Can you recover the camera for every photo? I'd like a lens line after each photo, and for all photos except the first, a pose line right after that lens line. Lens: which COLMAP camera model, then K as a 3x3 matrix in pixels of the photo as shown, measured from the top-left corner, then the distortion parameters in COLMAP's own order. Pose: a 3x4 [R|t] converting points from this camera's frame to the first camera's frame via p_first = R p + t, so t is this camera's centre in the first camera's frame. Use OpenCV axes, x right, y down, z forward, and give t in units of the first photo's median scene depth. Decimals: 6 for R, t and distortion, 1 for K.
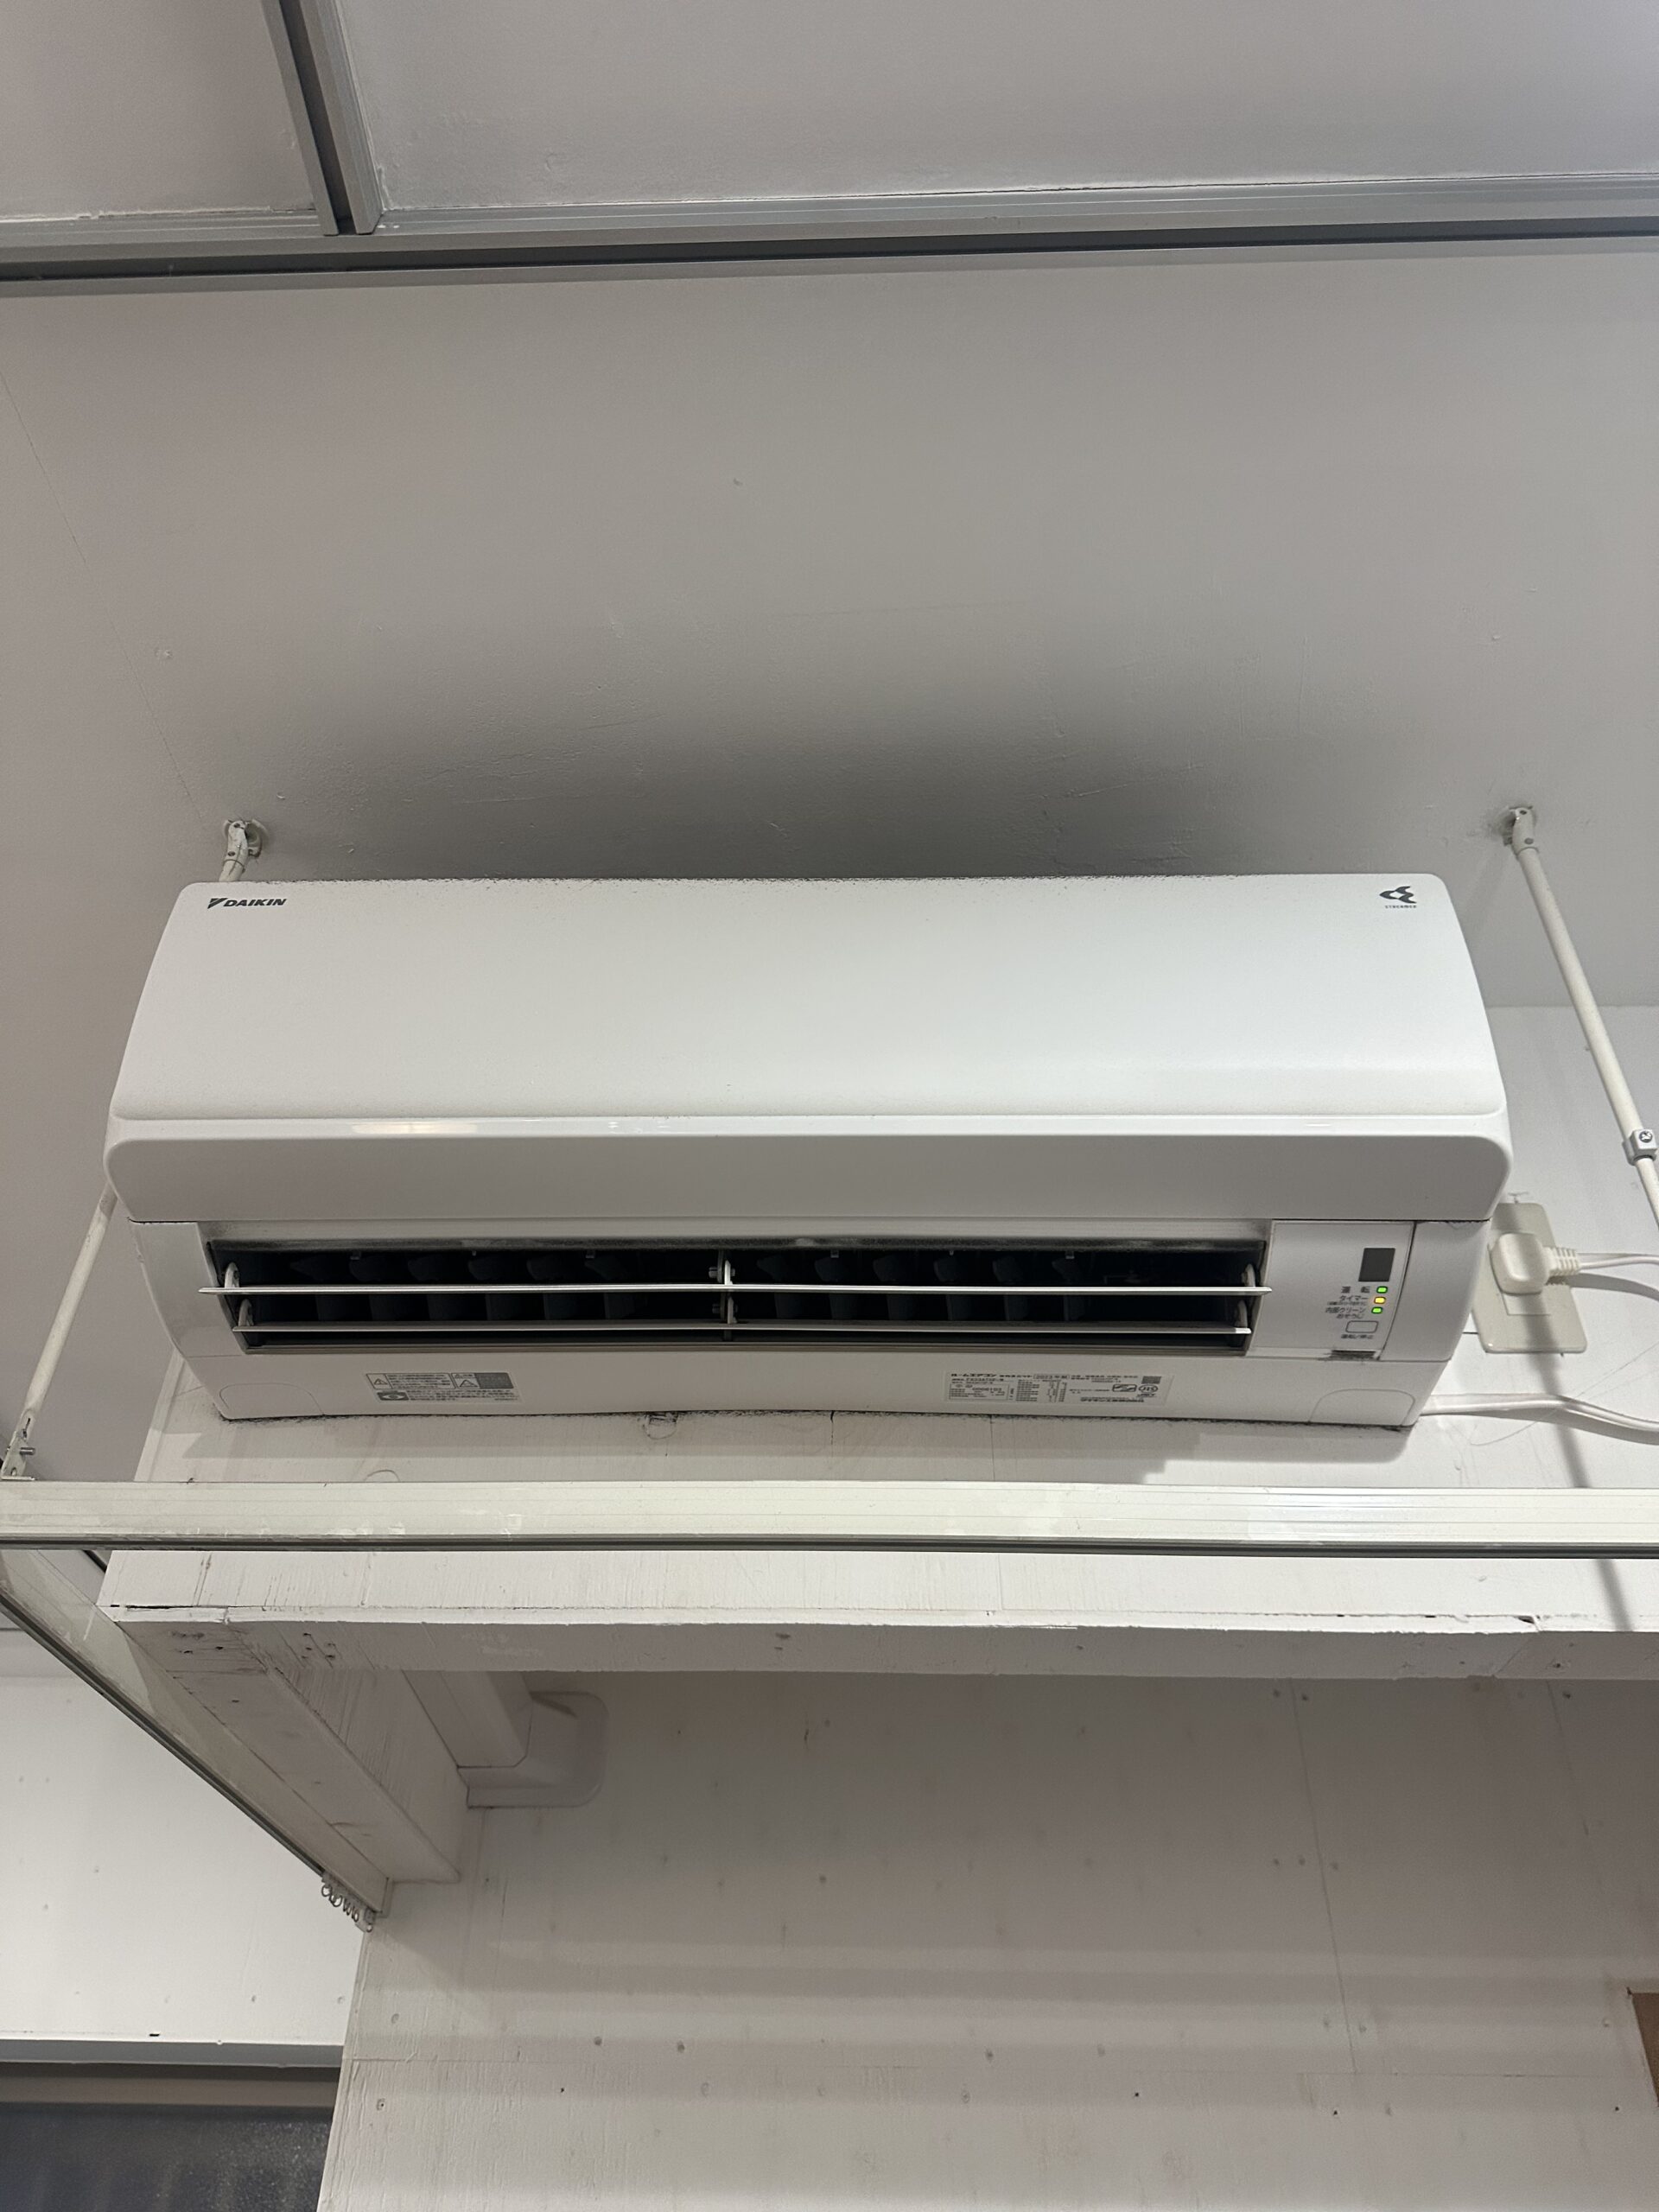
lens RADIAL K [[1550.1, 0, 834.4], [0, 1550.1, 1114.0], [0, 0, 1]] dist [0.063775, -0.162787]
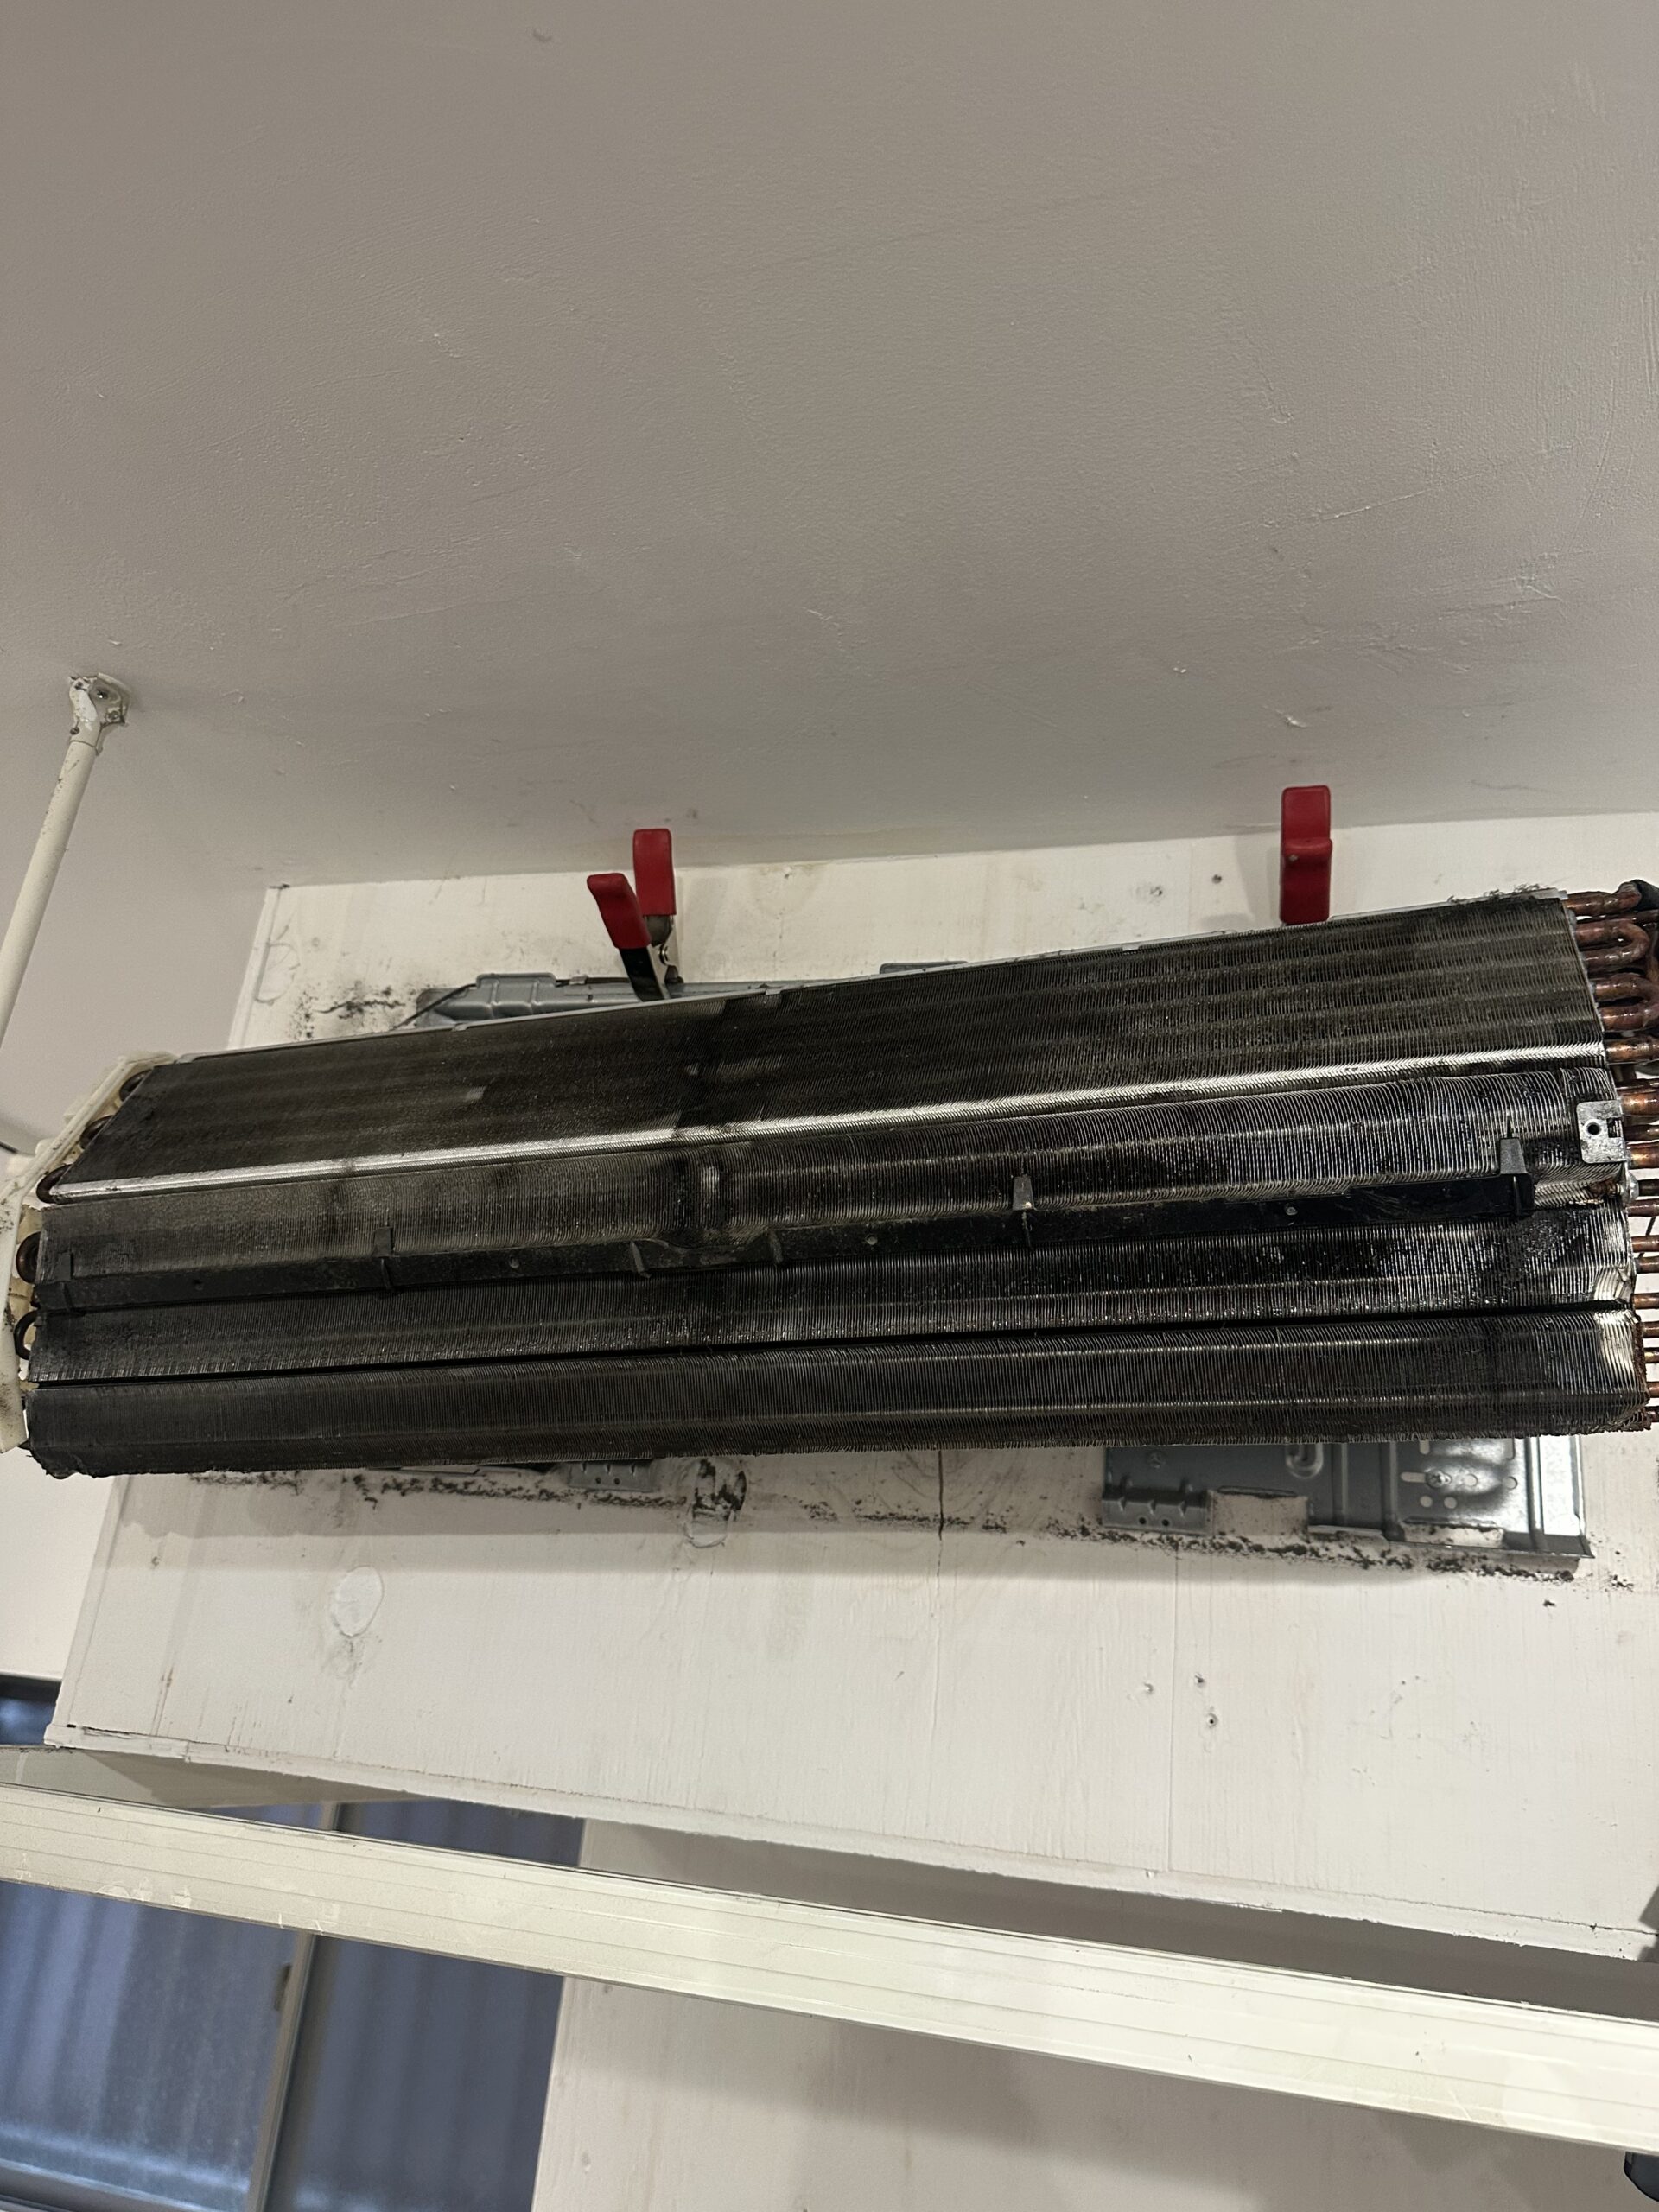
lens RADIAL K [[1550.1, 0, 834.4], [0, 1550.1, 1114.0], [0, 0, 1]] dist [0.063775, -0.162787]
pose [[0.963917, -0.008329, -0.266074, 0.148369], [0.083544, 0.958477, 0.272656, -0.185338], [0.252755, -0.285047, 0.924588, 0.435005]]
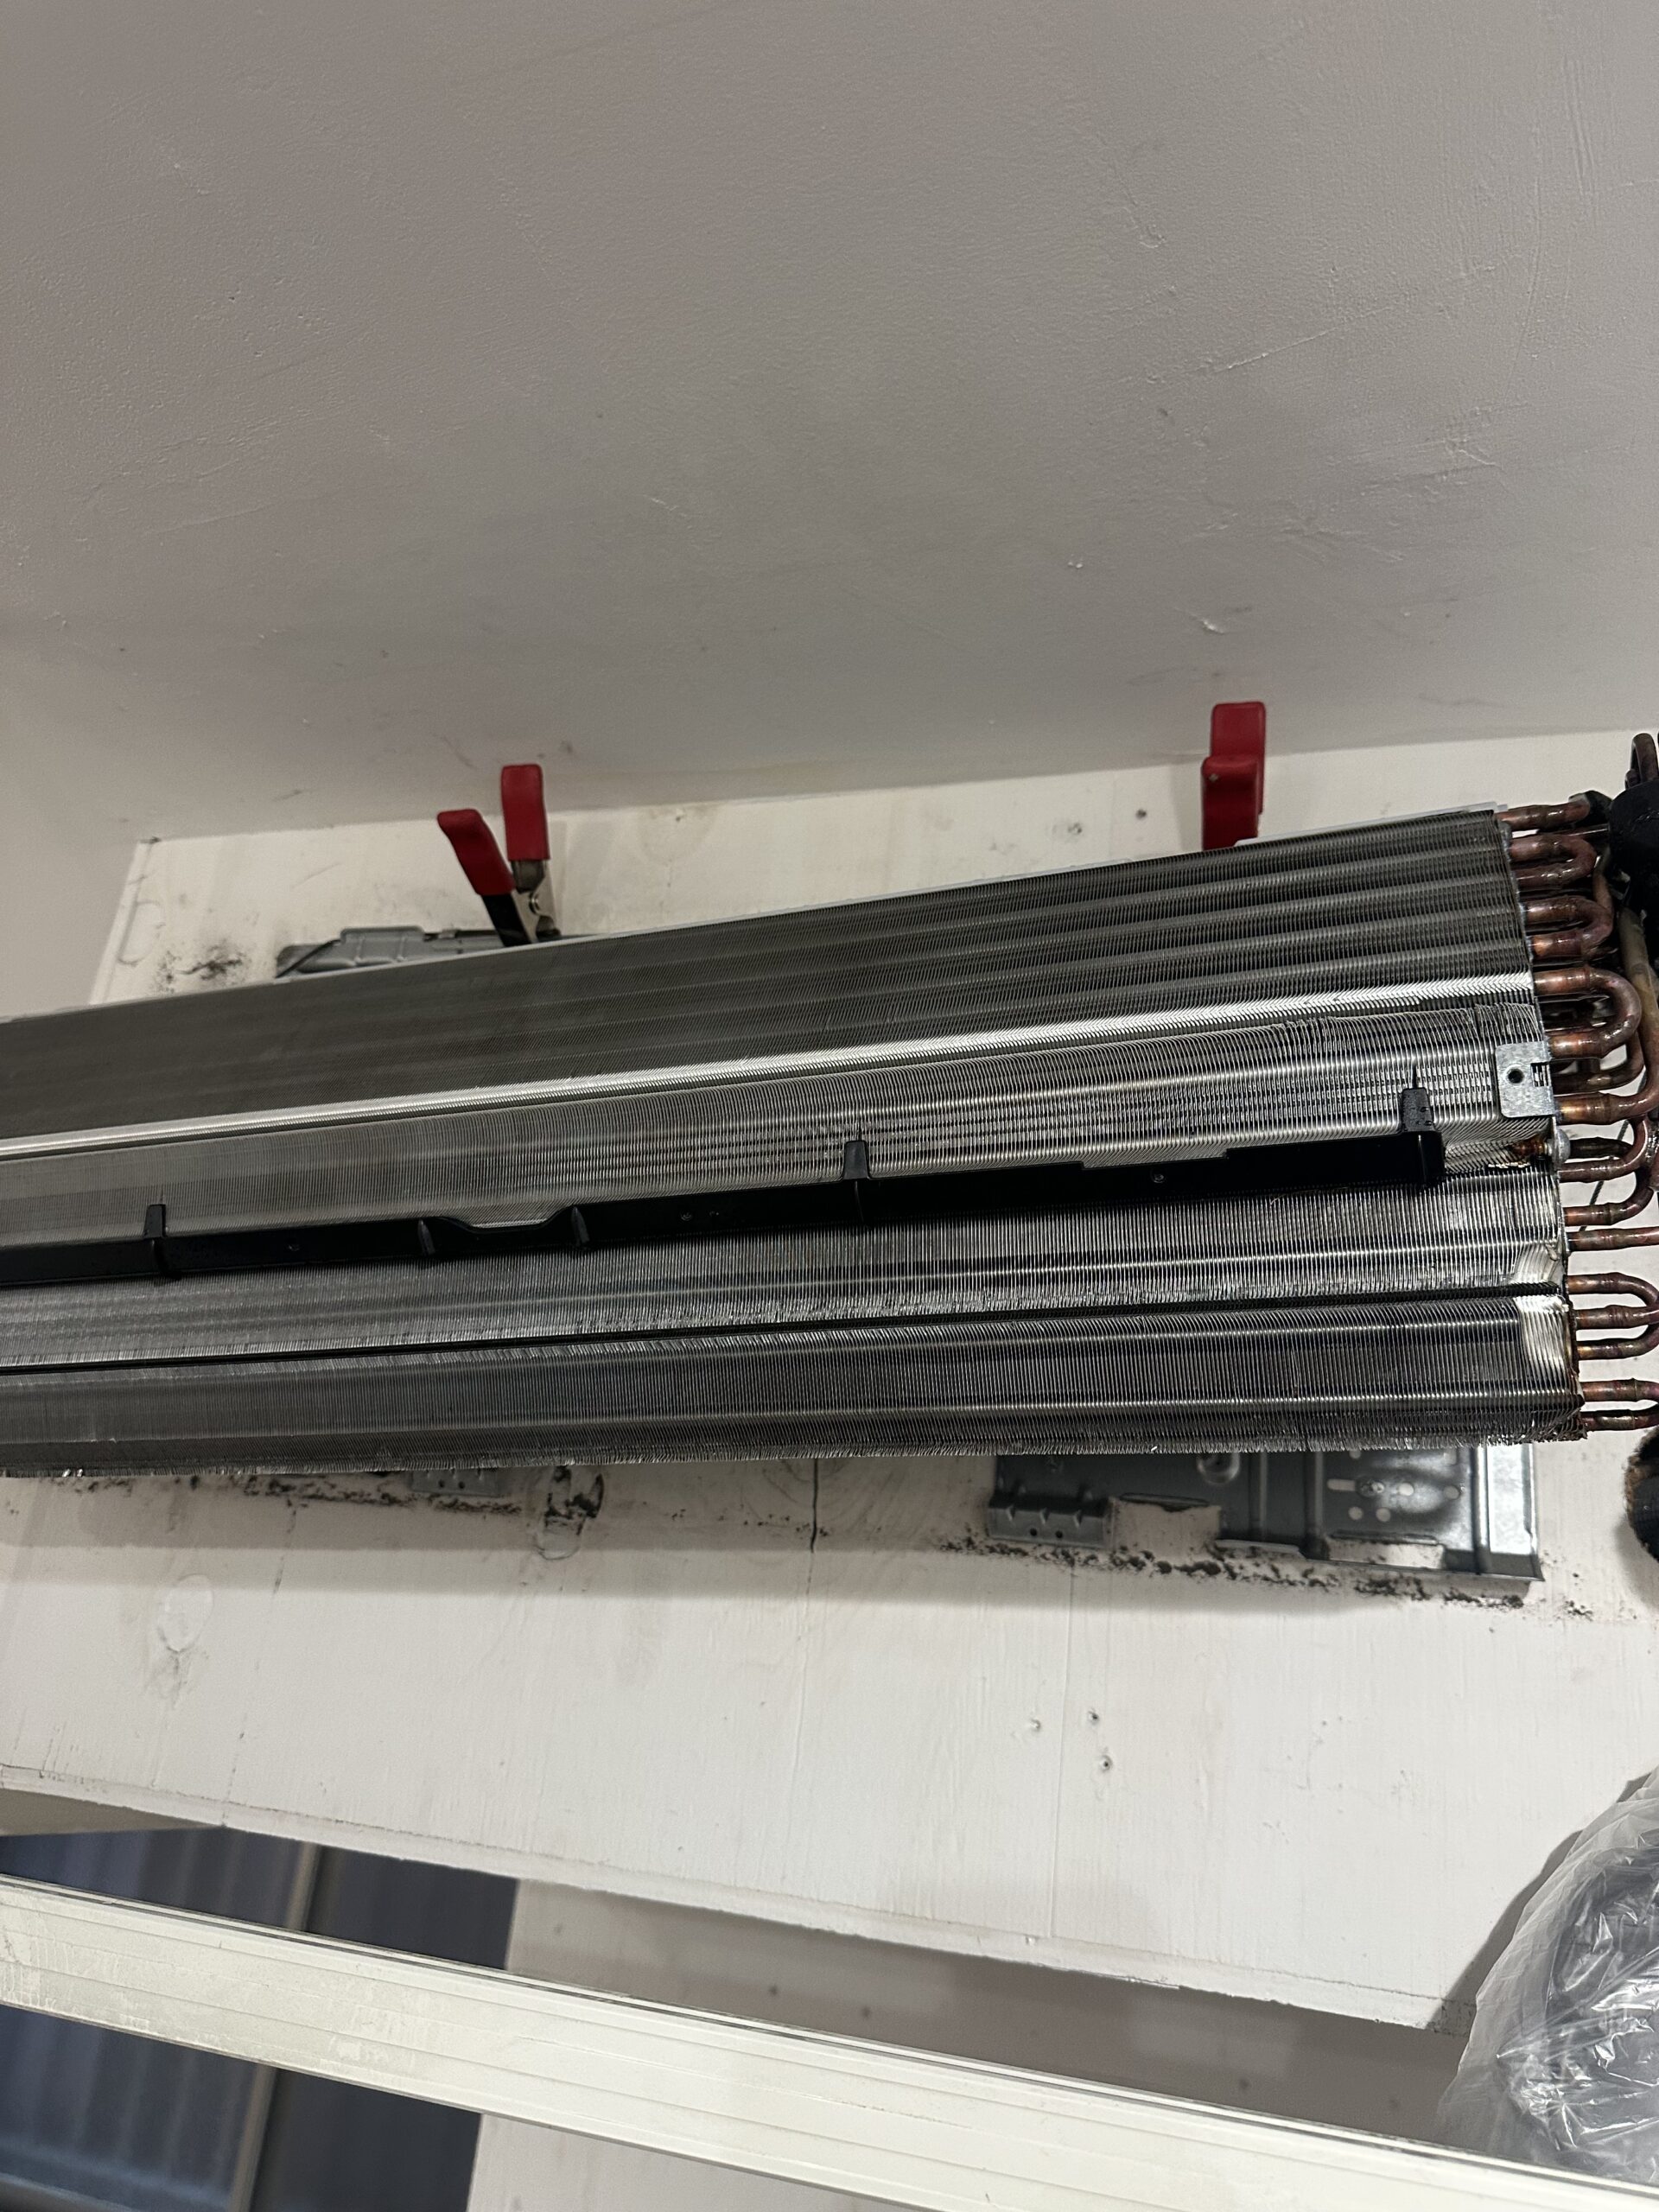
lens RADIAL K [[1535.9, 0, 829.5], [0, 1535.9, 1106.0], [0, 0, 1]] dist [0.043004, -0.118965]
pose [[0.955995, -0.011192, -0.293169, 0.199009], [0.095670, 0.956542, 0.275453, -0.143743], [0.277346, -0.291379, 0.915520, 0.537398]]
